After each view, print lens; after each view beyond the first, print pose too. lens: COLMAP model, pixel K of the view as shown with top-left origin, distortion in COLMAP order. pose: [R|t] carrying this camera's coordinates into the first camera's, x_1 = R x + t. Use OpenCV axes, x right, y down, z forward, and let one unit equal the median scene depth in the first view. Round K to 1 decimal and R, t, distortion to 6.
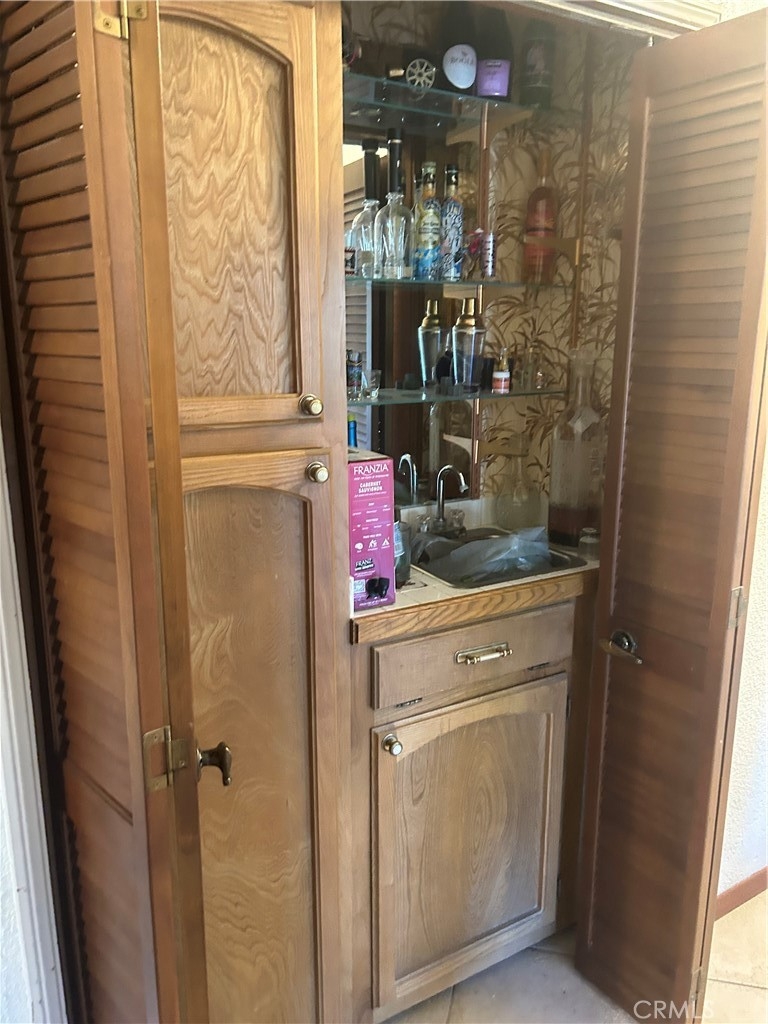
lens RADIAL K [[766.4, 0, 392.3], [0, 766.4, 517.0], [0, 0, 1]] dist [0.032346, -0.048274]
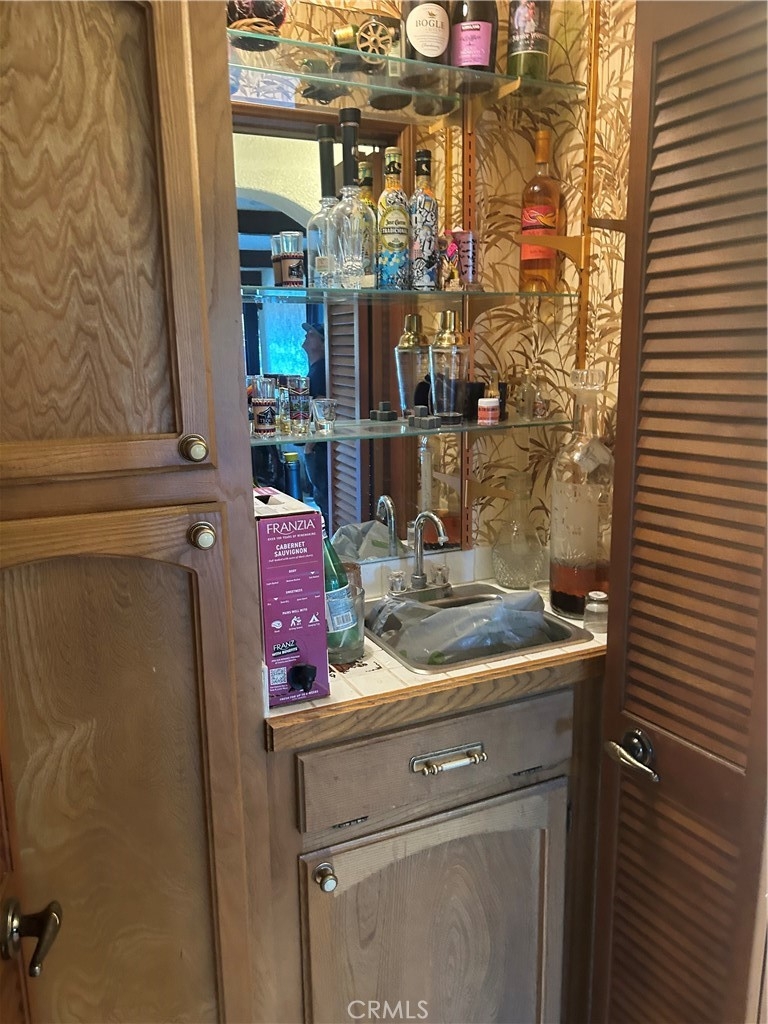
lens RADIAL K [[766.4, 0, 377.0], [0, 766.4, 511.6], [0, 0, 1]] dist [0.032346, -0.048274]
pose [[0.995222, 0.003674, -0.097573, 0.121115], [-0.007099, 0.999370, -0.034782, -0.045893], [0.097383, 0.035308, 0.994620, 0.204677]]
